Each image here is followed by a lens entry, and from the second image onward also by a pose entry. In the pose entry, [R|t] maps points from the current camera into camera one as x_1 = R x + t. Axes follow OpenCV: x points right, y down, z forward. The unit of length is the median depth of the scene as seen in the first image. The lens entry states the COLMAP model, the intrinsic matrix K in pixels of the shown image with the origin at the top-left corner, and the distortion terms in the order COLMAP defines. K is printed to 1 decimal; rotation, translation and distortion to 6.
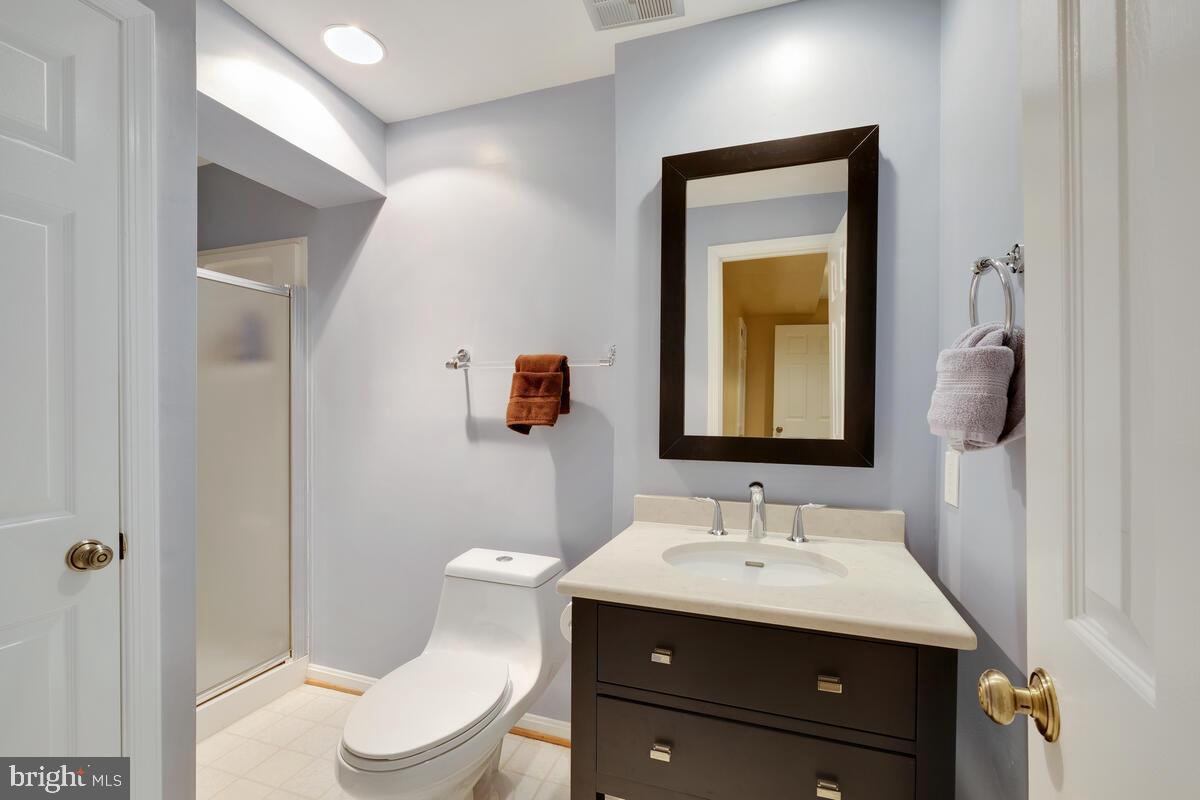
lens RADIAL K [[531.5, 0, 600.6], [0, 531.5, 403.1], [0, 0, 1]] dist [0.000762, 0.000704]
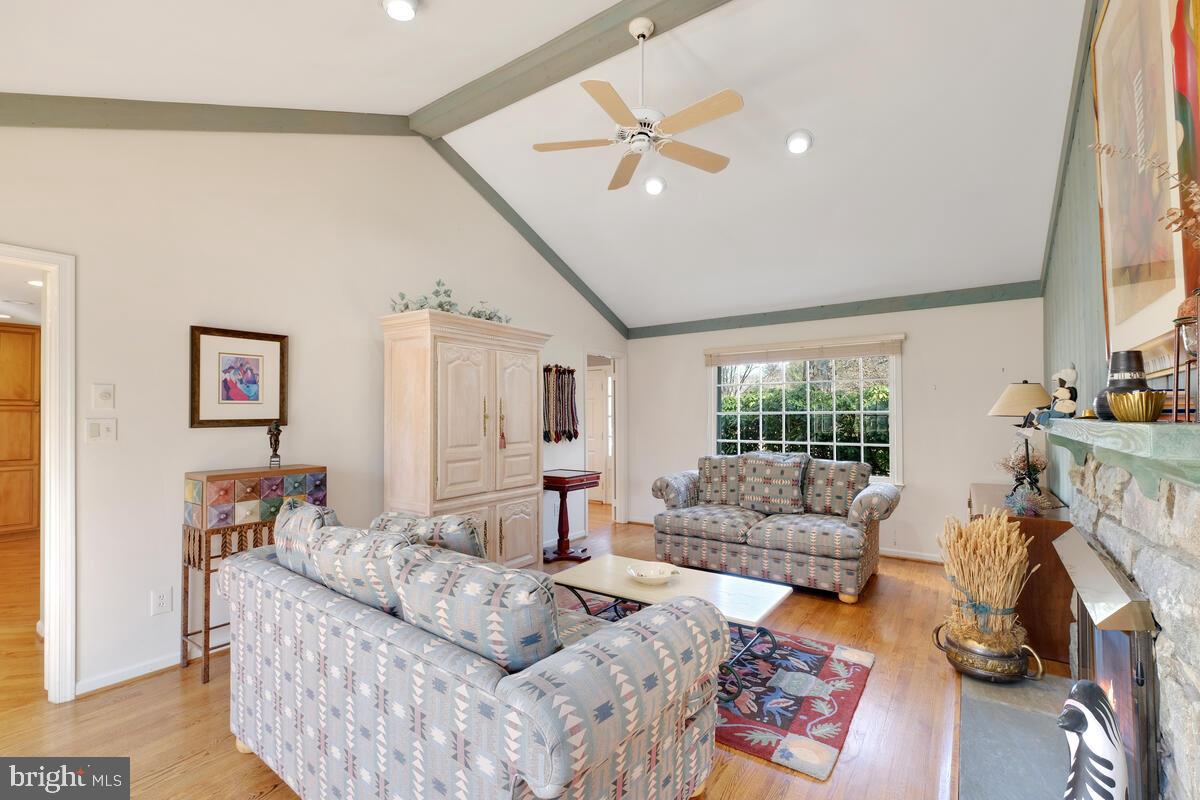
lens RADIAL K [[531.5, 0, 601.4], [0, 531.5, 402.7], [0, 0, 1]] dist [0.000762, 0.000704]
pose [[0.273285, 0.009360, 0.961888, -2.124009], [0.008310, 0.999892, -0.012091, 0.019577], [-0.961897, 0.011298, 0.273178, -2.016777]]
